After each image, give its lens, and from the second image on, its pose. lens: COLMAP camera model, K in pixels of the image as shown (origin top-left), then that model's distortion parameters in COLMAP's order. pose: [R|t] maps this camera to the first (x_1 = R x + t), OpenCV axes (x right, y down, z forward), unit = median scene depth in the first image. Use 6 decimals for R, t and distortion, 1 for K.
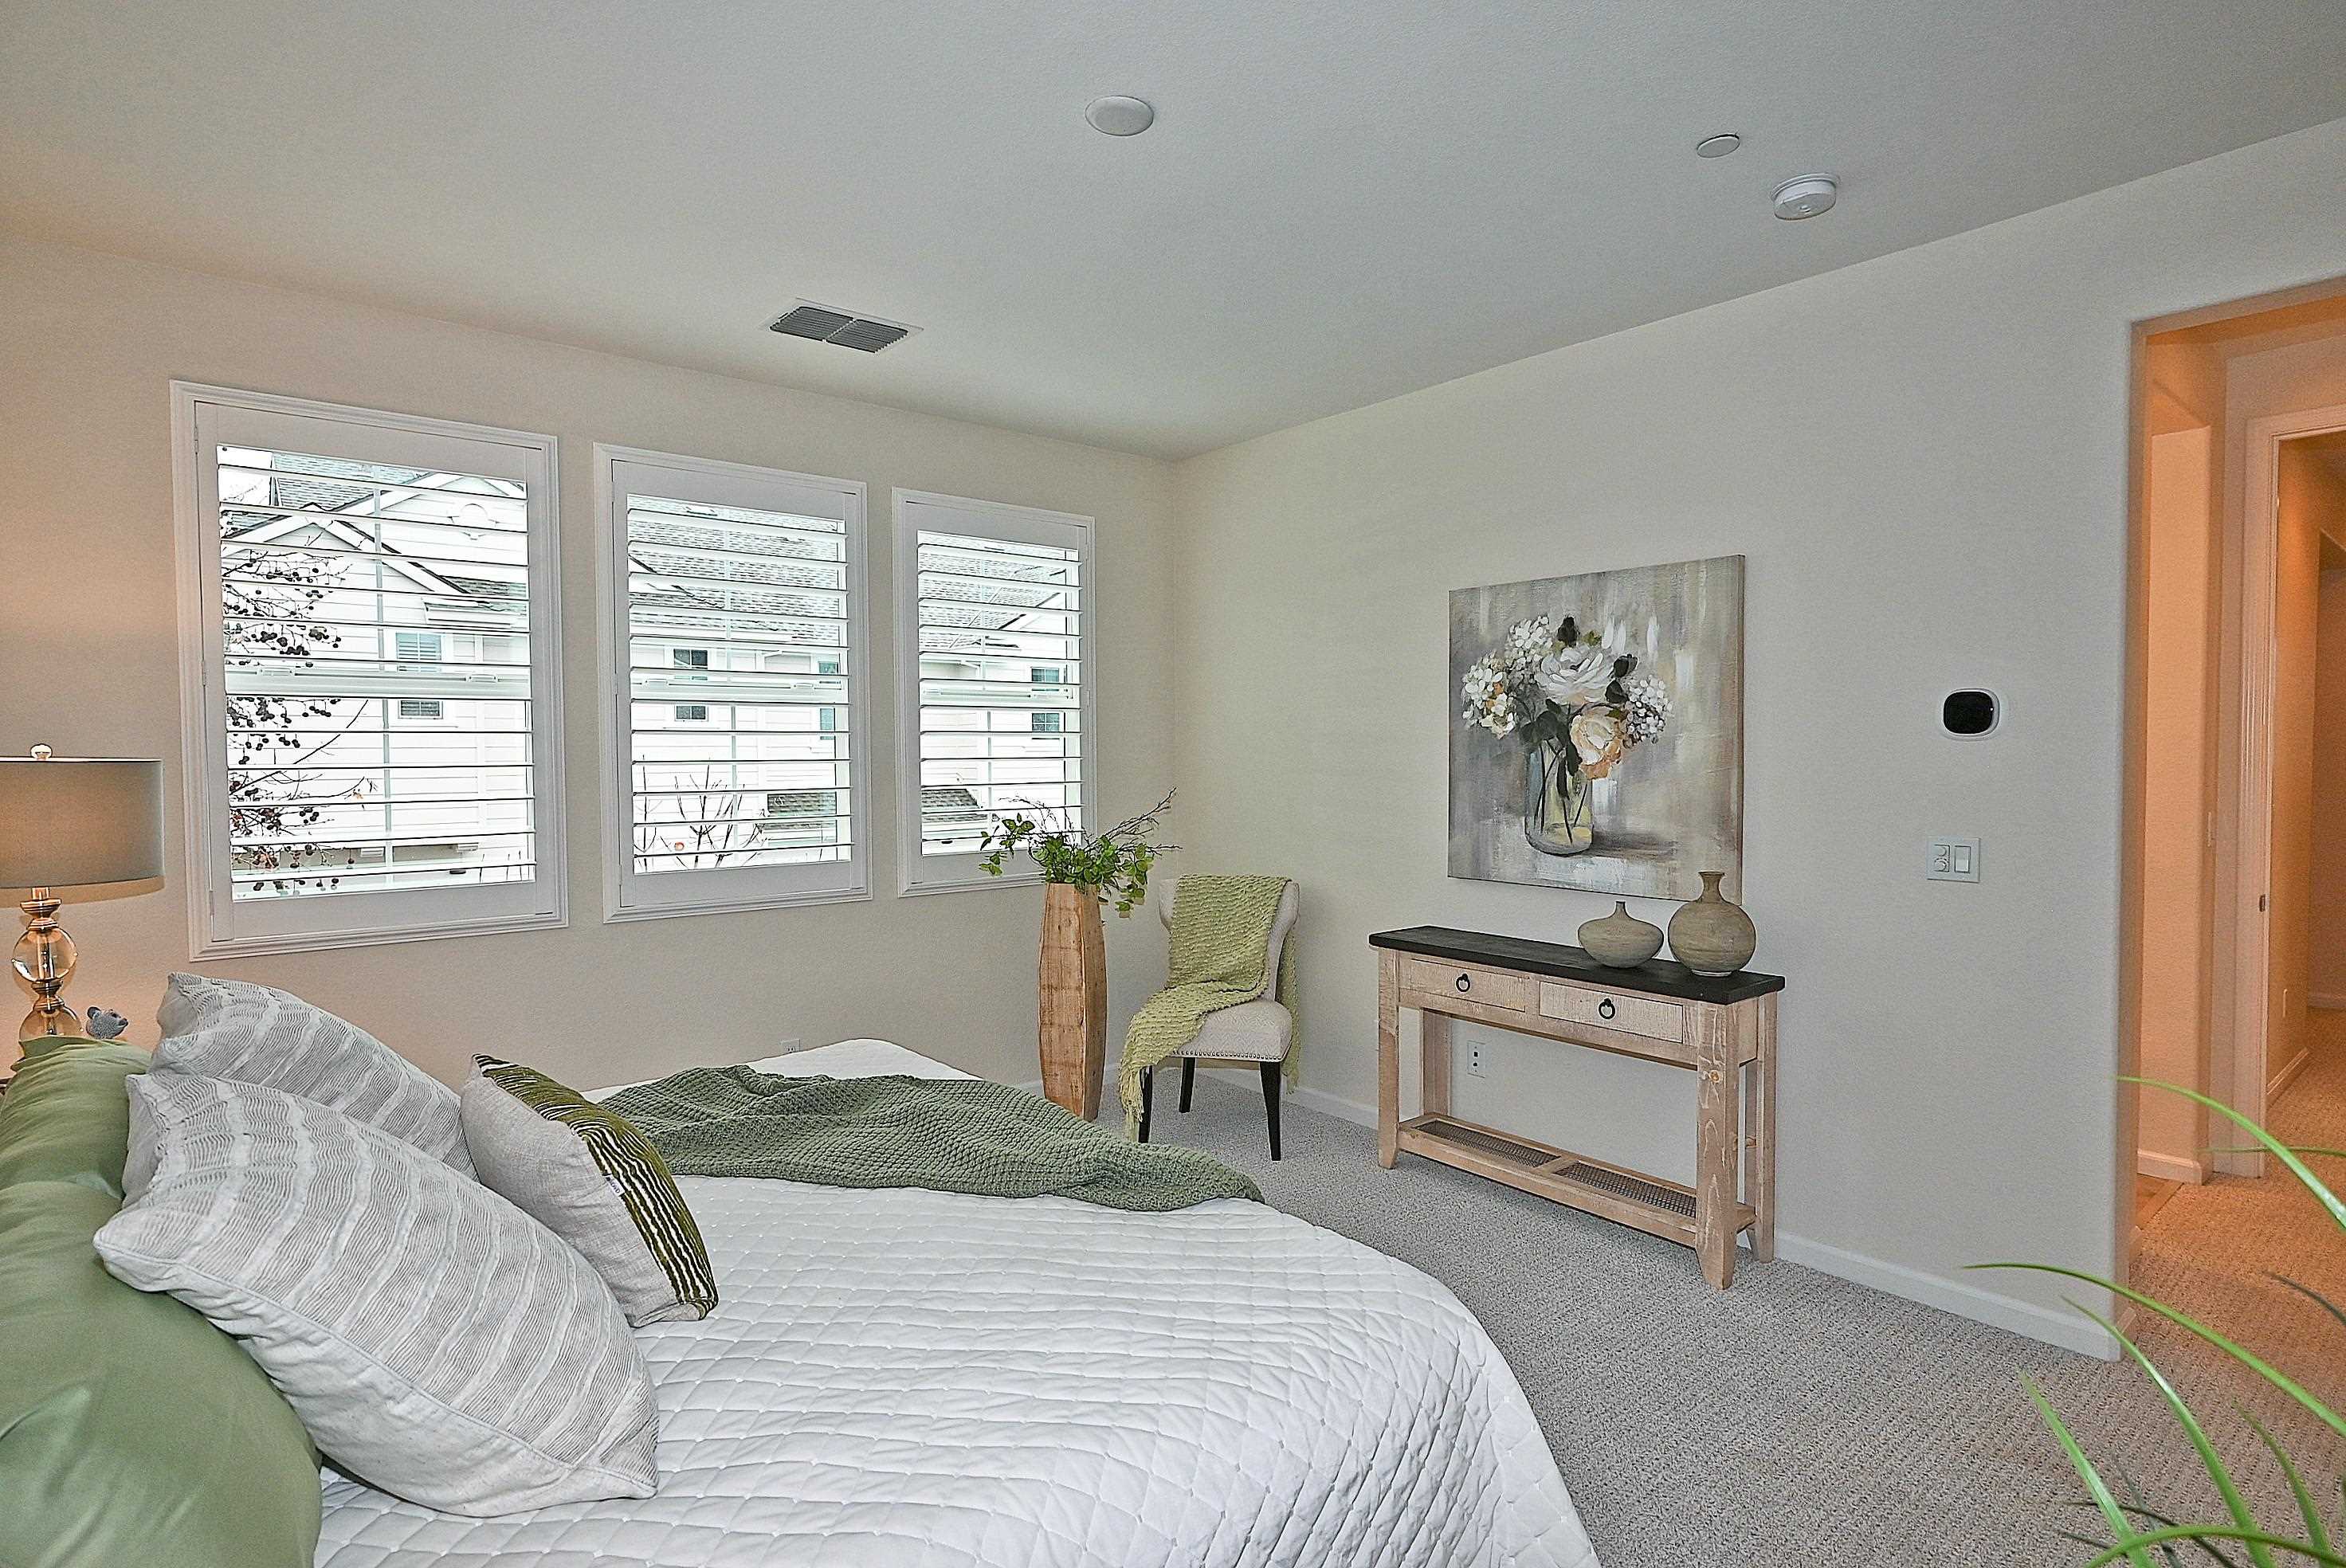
lens RADIAL K [[1156.4, 0, 1171.2], [0, 1156.4, 785.6], [0, 0, 1]] dist [-0.005292, 0.002318]
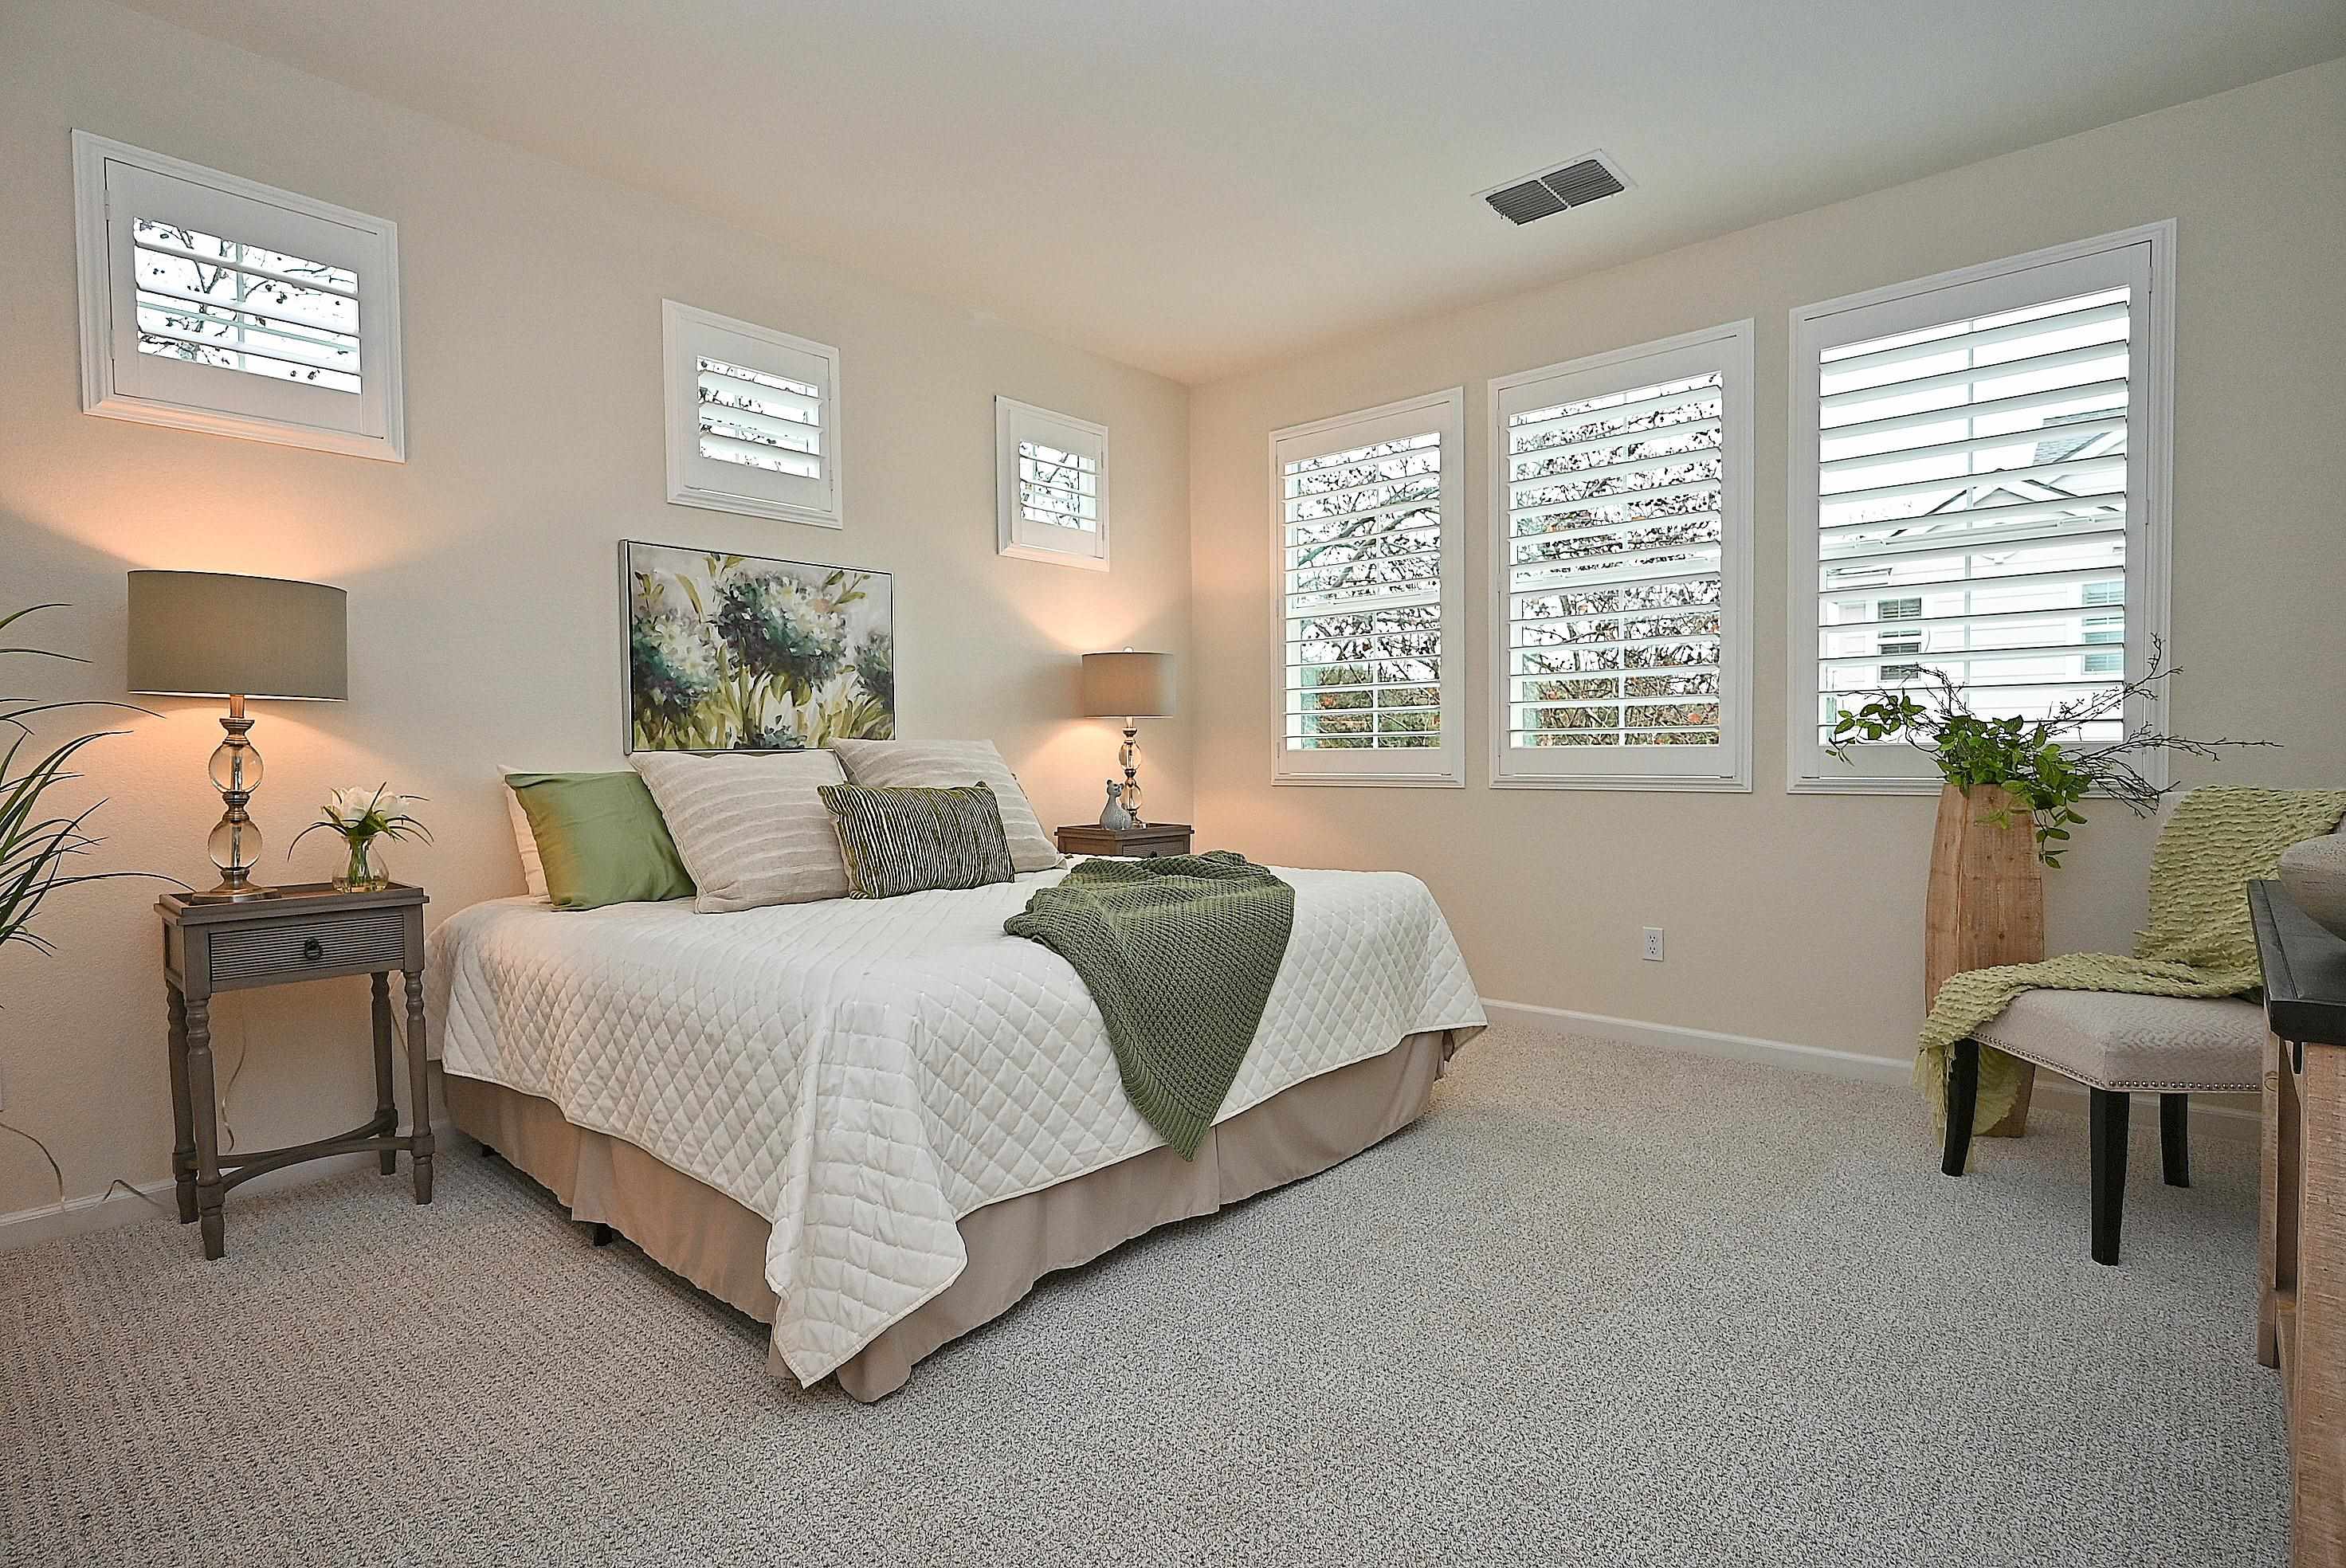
lens RADIAL K [[1156.4, 0, 1171.2], [0, 1156.4, 785.6], [0, 0, 1]] dist [-0.005292, 0.002318]
pose [[0.157276, 0.049827, -0.986297, 0.571398], [-0.016424, 0.998720, 0.047836, 0.062977], [0.987418, 0.008676, 0.157893, 0.443456]]
